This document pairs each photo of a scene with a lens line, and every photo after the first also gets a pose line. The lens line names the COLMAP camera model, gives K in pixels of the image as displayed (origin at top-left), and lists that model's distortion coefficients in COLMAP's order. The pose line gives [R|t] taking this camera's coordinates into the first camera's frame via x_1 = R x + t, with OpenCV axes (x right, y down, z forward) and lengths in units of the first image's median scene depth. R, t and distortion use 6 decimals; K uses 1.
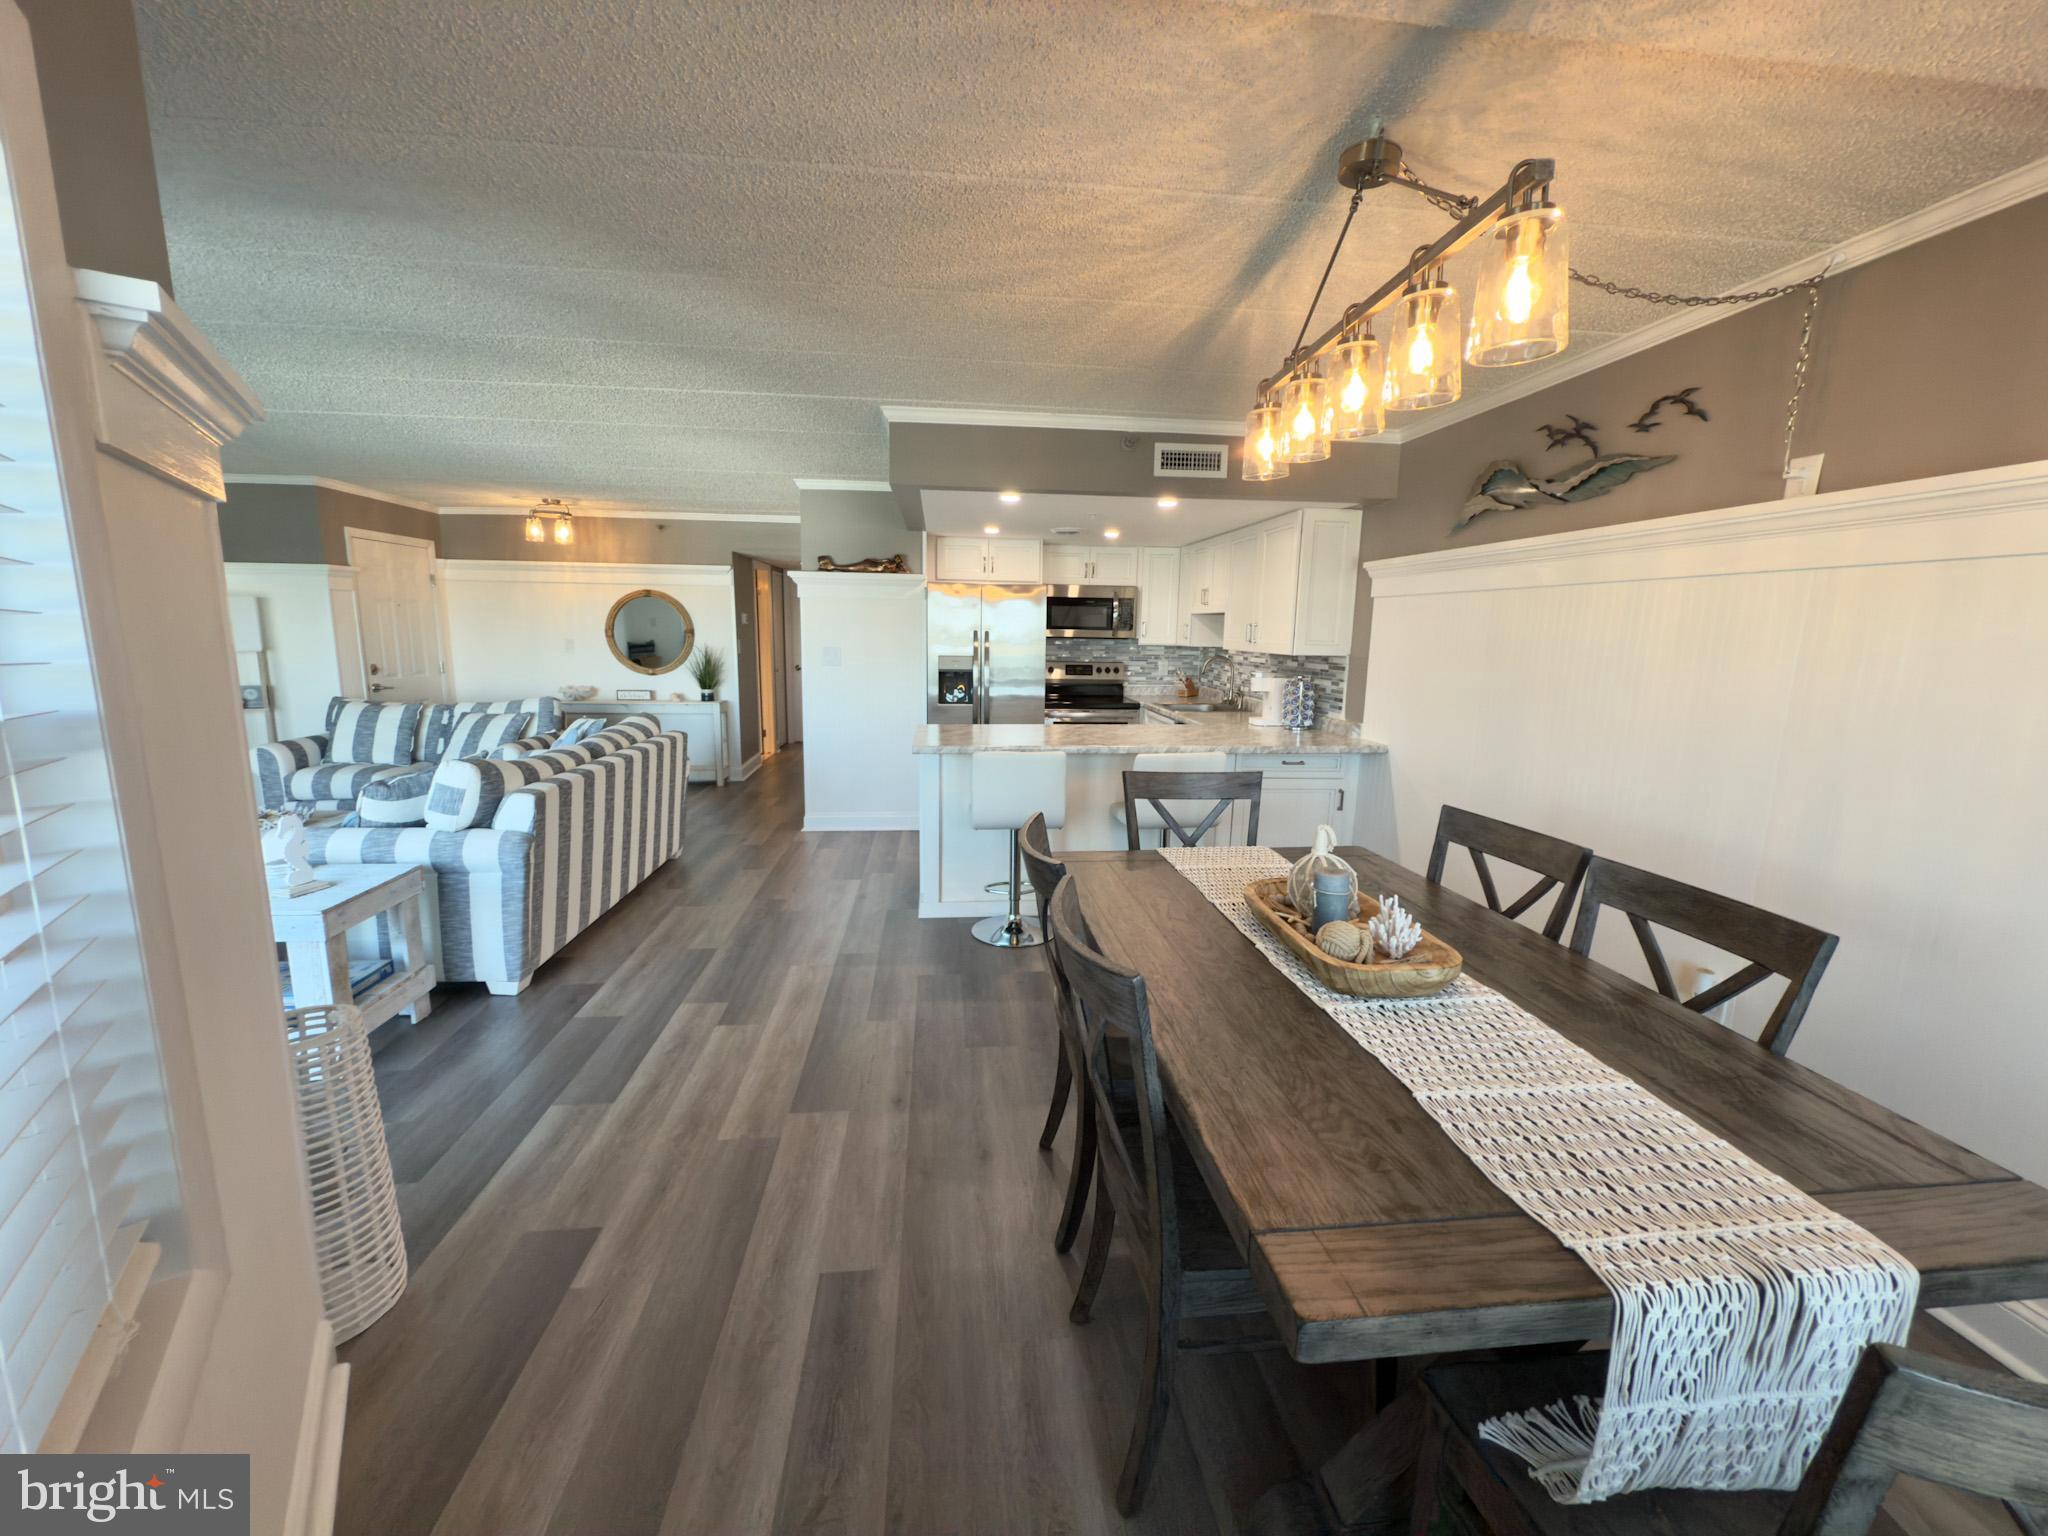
lens RADIAL K [[813.0, 0, 1026.1], [0, 813.0, 761.4], [0, 0, 1]] dist [0.000640, -0.000004]
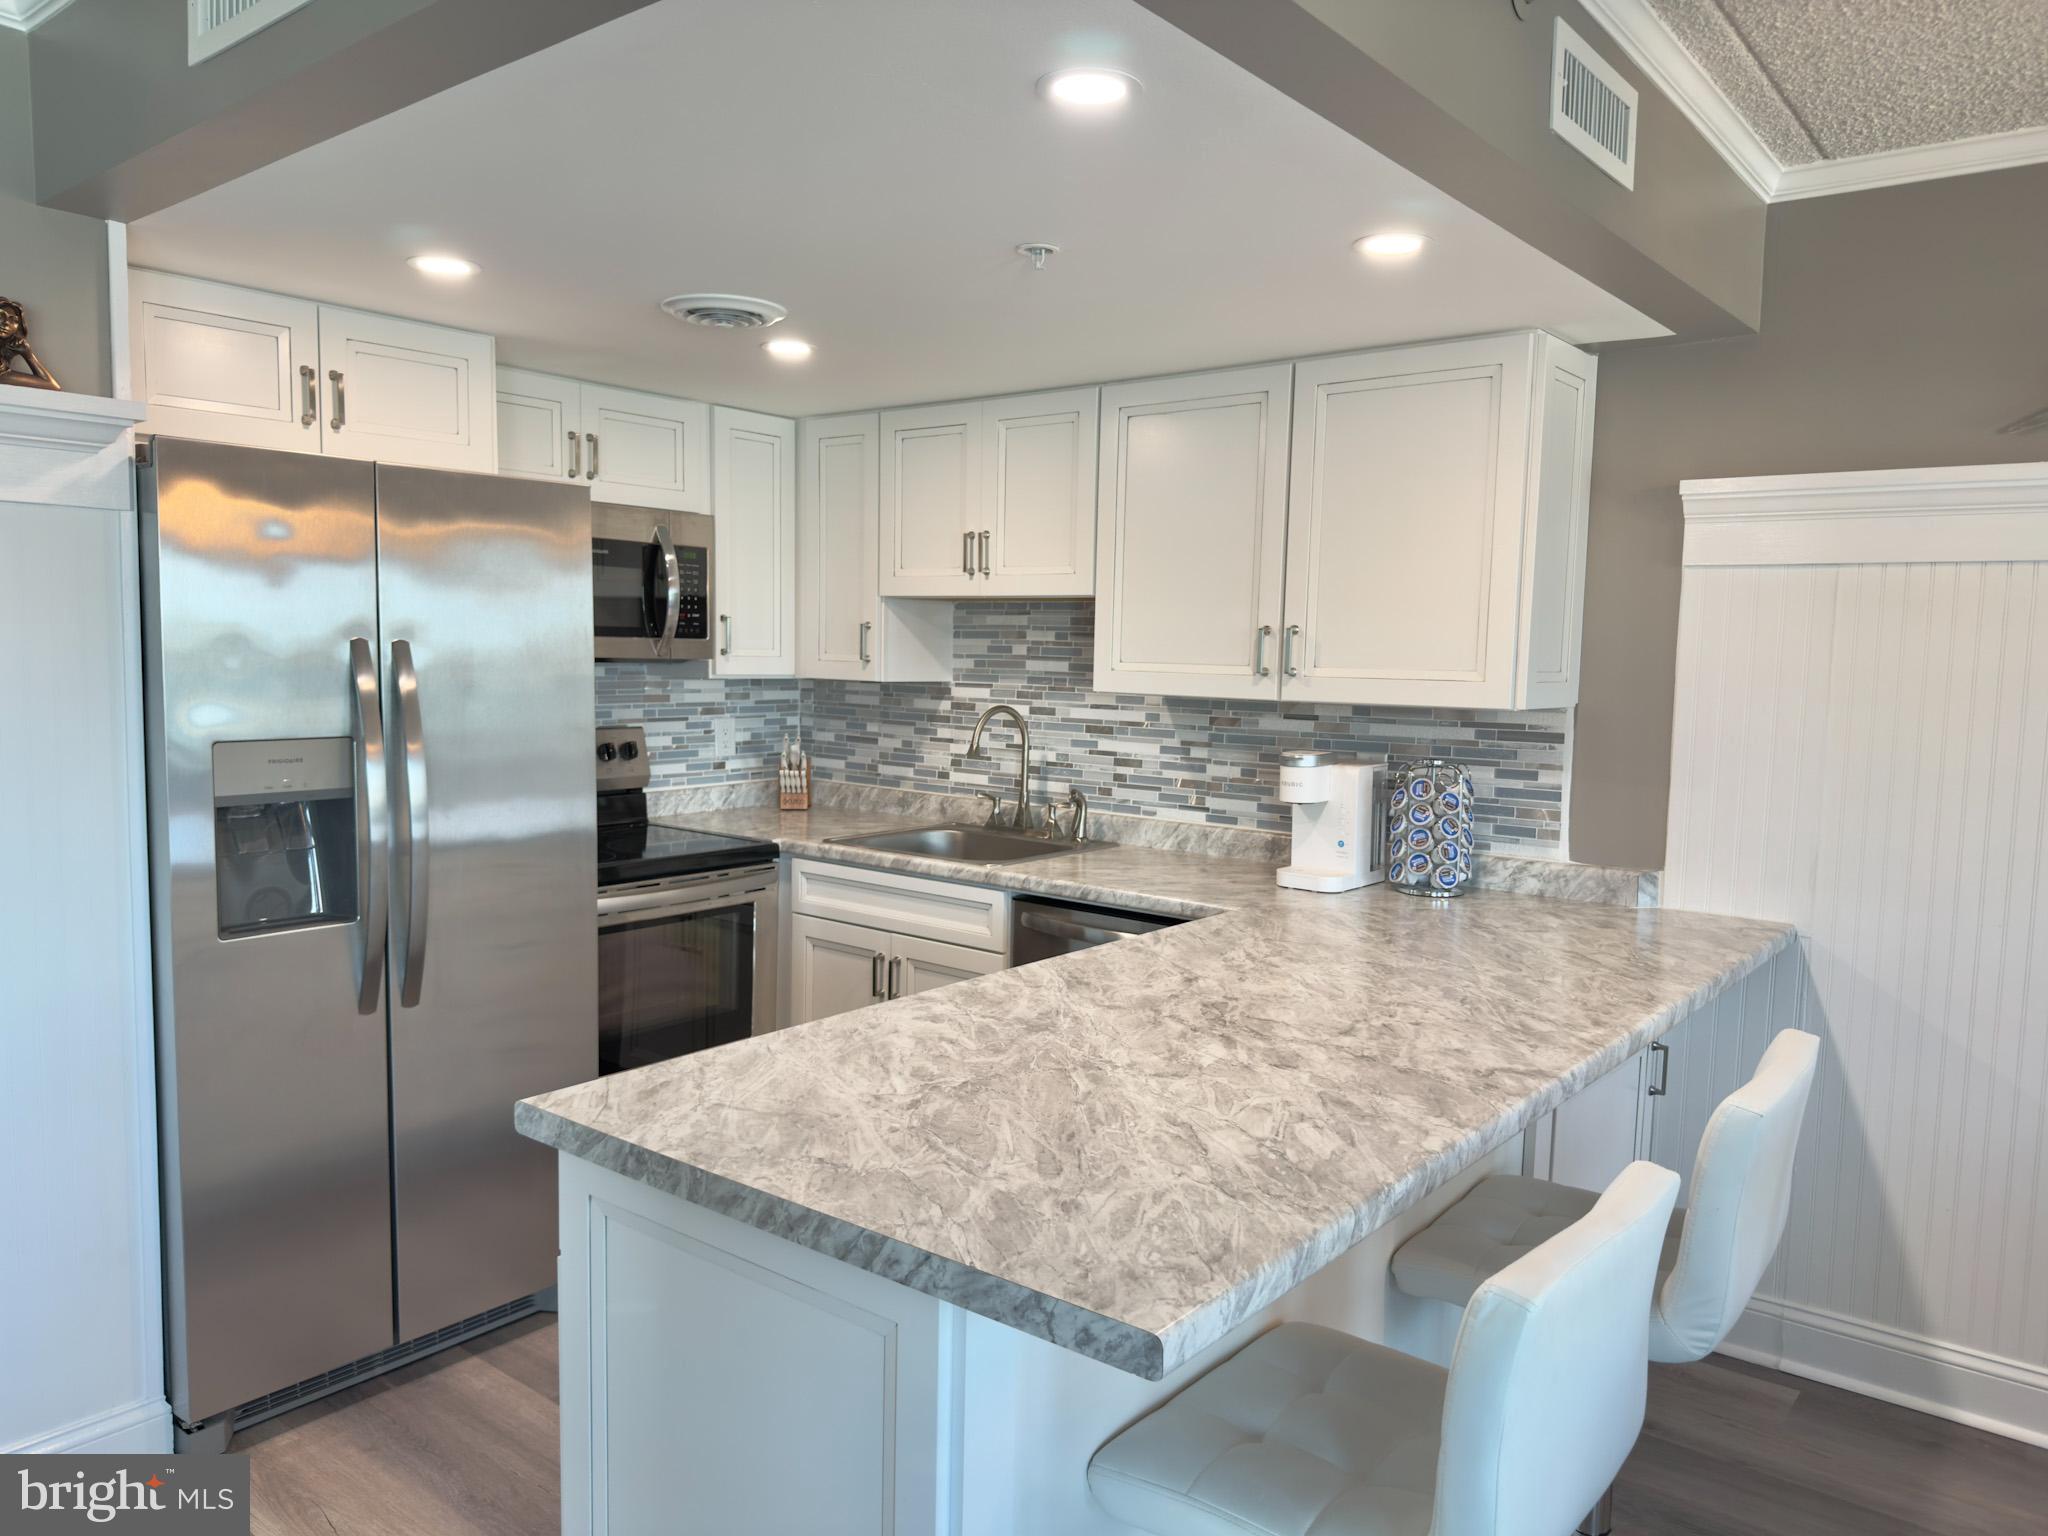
lens RADIAL K [[1433.7, 0, 1018.4], [0, 1433.7, 768.1], [0, 0, 1]] dist [0.150205, -0.255484]
pose [[0.705254, -0.056661, 0.706687, -0.254715], [0.102781, 0.994442, -0.022841, -0.088916], [-0.701465, 0.088743, 0.707158, 0.542831]]
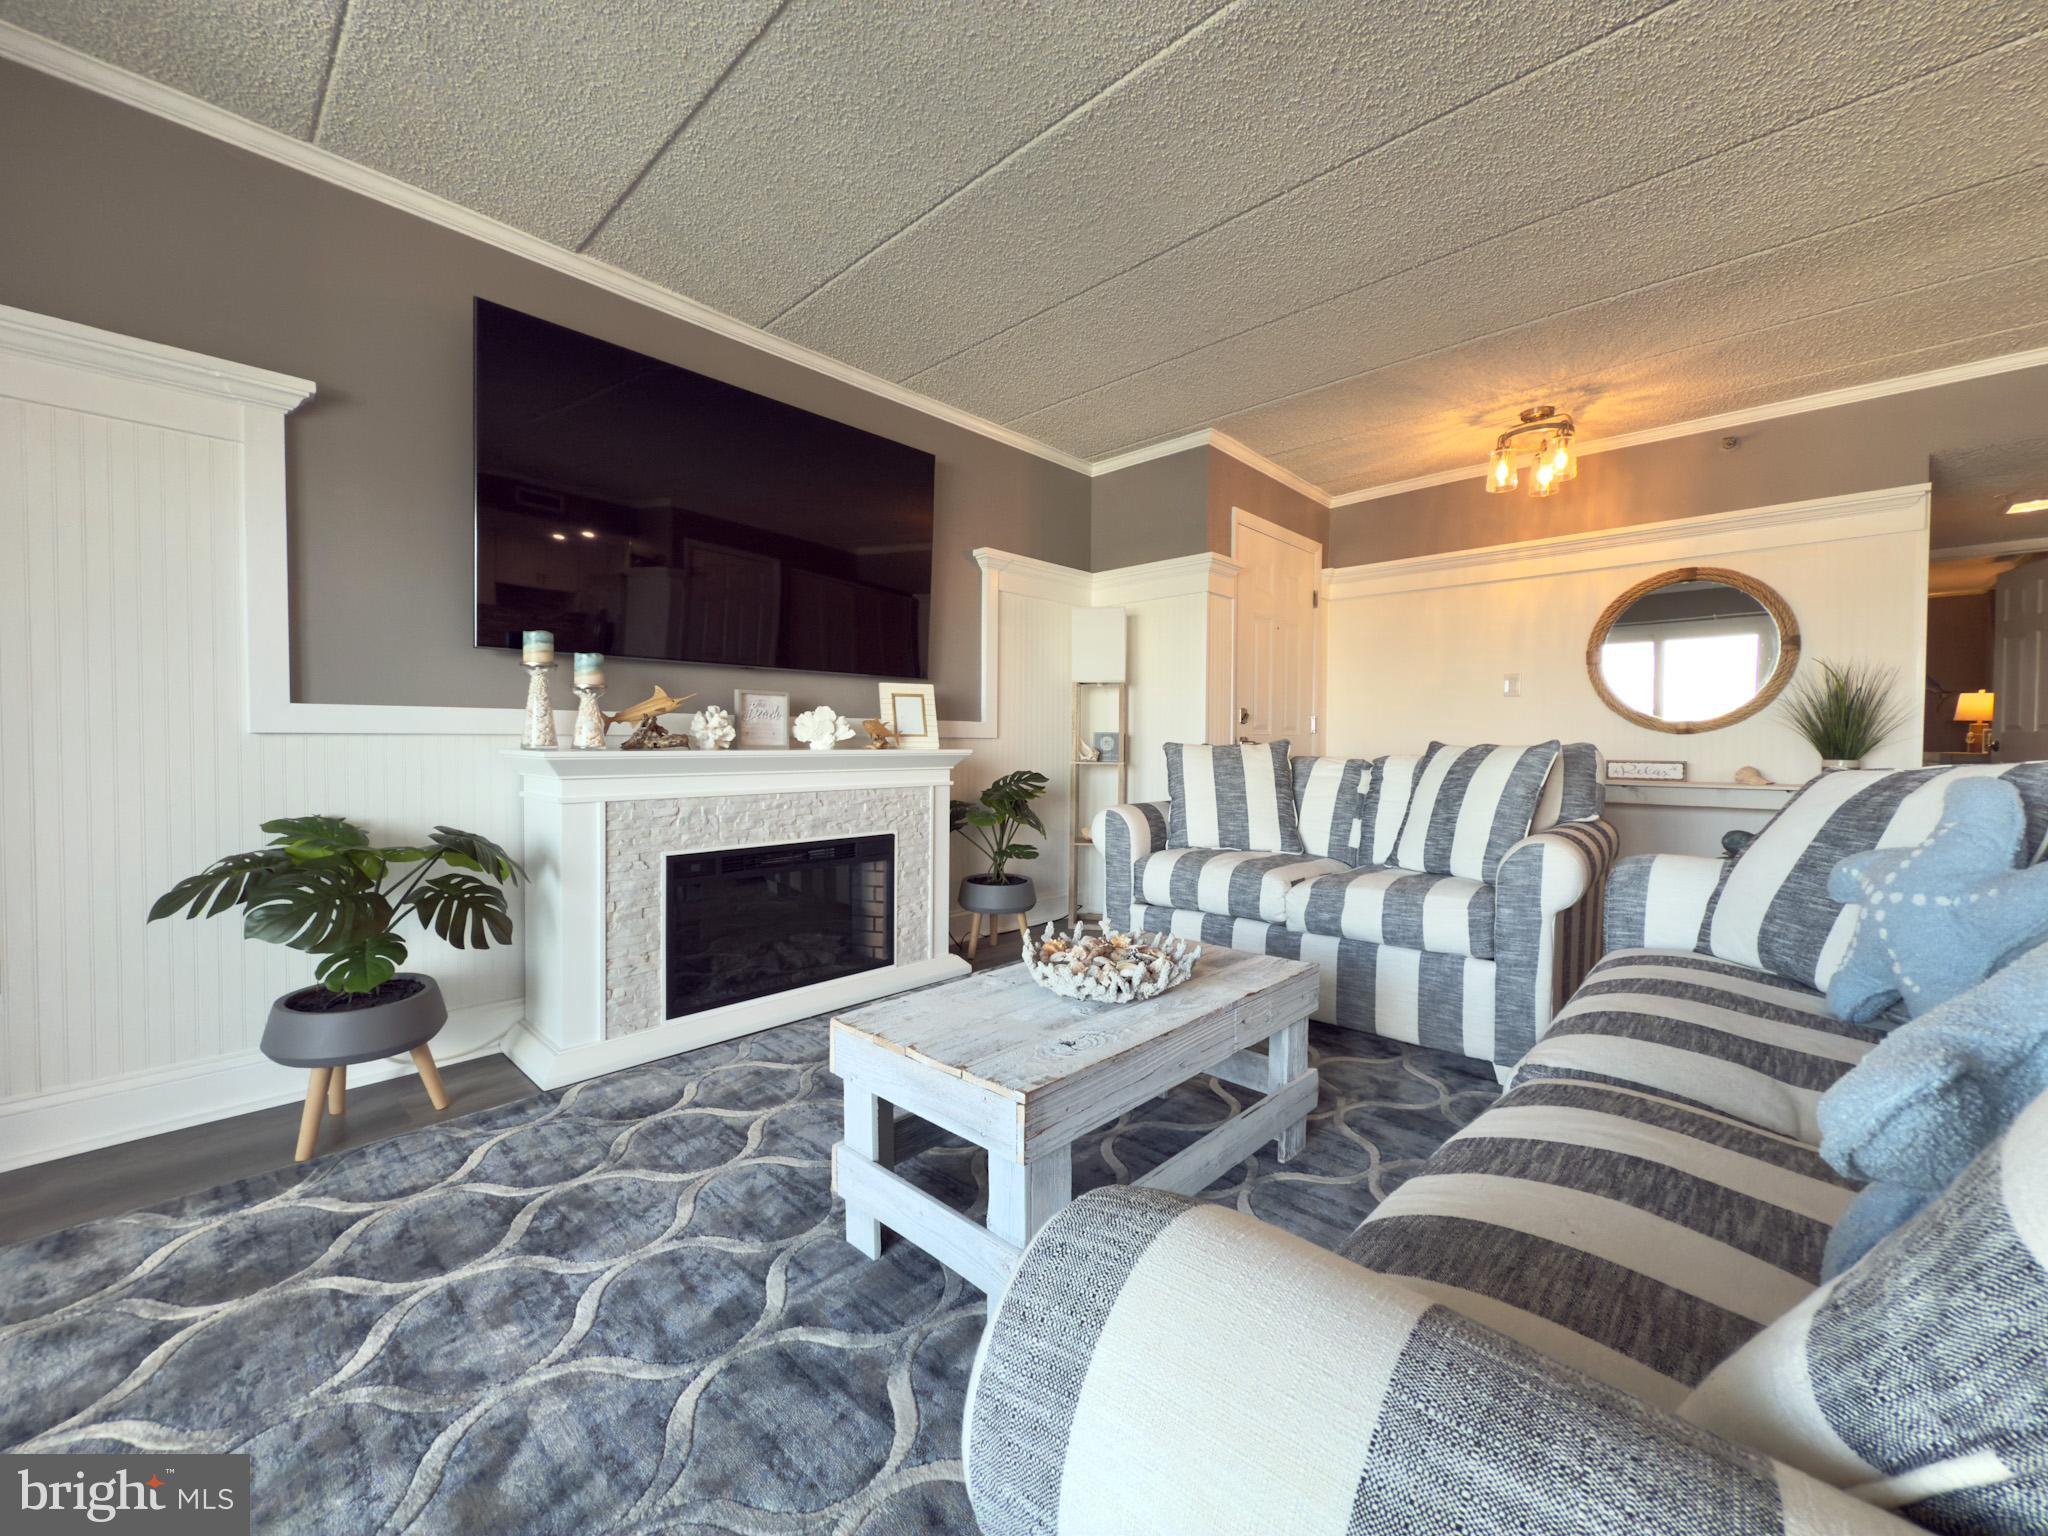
lens RADIAL K [[813.0, 0, 1026.1], [0, 813.0, 761.4], [0, 0, 1]] dist [0.000640, -0.000004]
pose [[0.656905, 0.004590, -0.753960, -0.465703], [-0.117442, 0.988399, -0.096308, 0.011972], [0.744771, 0.151812, 0.649823, 0.489758]]
